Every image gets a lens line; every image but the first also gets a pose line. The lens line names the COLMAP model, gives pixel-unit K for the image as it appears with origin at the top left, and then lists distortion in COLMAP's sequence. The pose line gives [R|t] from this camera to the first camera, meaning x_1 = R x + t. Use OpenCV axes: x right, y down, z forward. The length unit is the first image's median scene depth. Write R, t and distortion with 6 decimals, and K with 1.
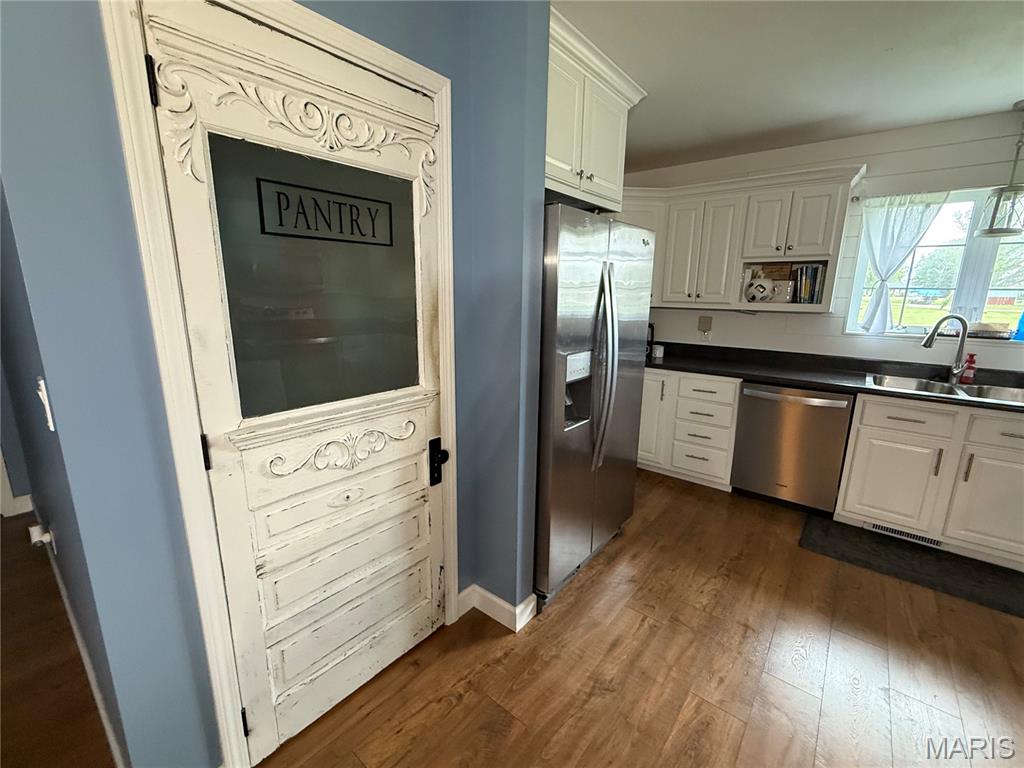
lens RADIAL K [[435.5, 0, 512.0], [0, 435.5, 384.0], [0, 0, 1]] dist [-0.001393, -0.000207]
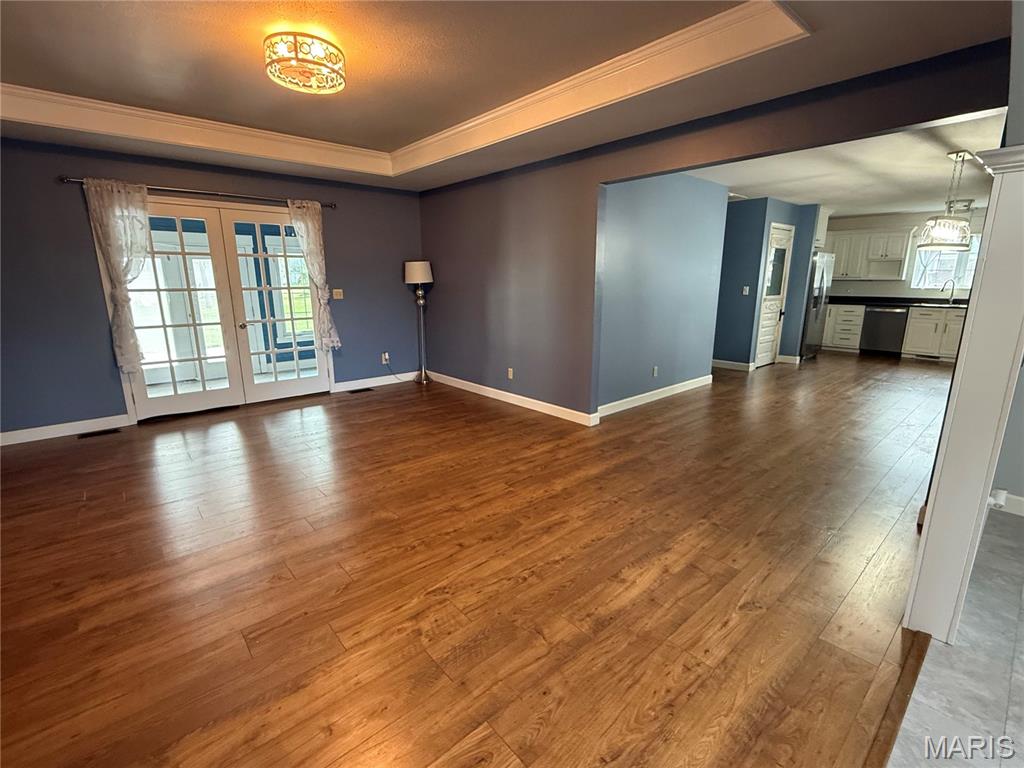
lens RADIAL K [[464.5, 0, 512.0], [0, 464.5, 384.0], [0, 0, 1]] dist [0.001200, 0.000119]
pose [[0.985807, 0.021065, -0.166558, -1.252826], [-0.019409, 0.999745, 0.011566, 0.536723], [0.166759, -0.008169, 0.985964, -2.428760]]
